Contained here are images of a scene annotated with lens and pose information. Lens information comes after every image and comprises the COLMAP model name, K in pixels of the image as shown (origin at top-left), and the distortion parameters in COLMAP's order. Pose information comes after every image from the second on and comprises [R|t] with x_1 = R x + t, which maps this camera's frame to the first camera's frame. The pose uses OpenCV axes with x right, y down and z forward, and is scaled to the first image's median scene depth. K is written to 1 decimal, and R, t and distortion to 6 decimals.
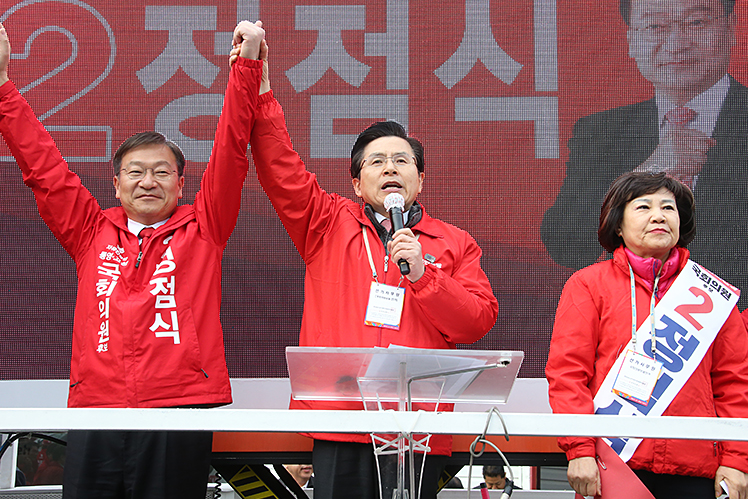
lens RADIAL K [[1204.7, 0, 361.4], [0, 1204.7, 231.5], [0, 0, 1]] dist [0.141592, 0.000000]
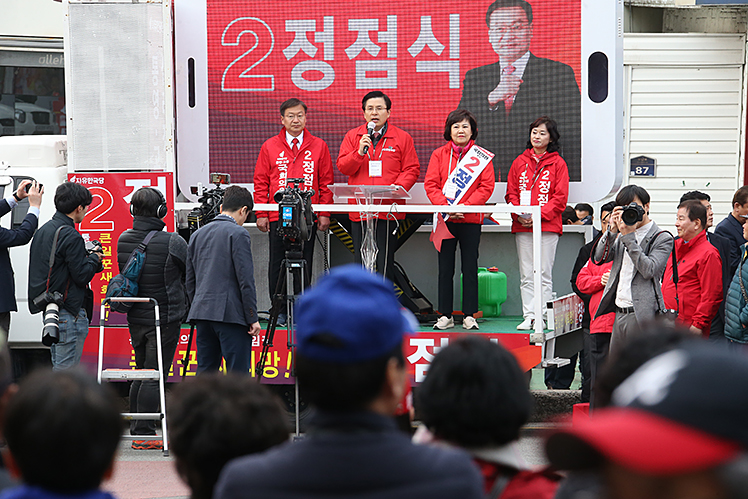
lens RADIAL K [[4106.8, 0, 372.3], [0, 4106.8, 255.8], [0, 0, 1]] dist [0.972324, 0.000000]
pose [[0.971169, -0.000100, -0.238392, 1.871303], [0.055908, 0.972207, 0.227352, -1.542335], [0.231744, -0.234125, 0.944182, -6.531574]]
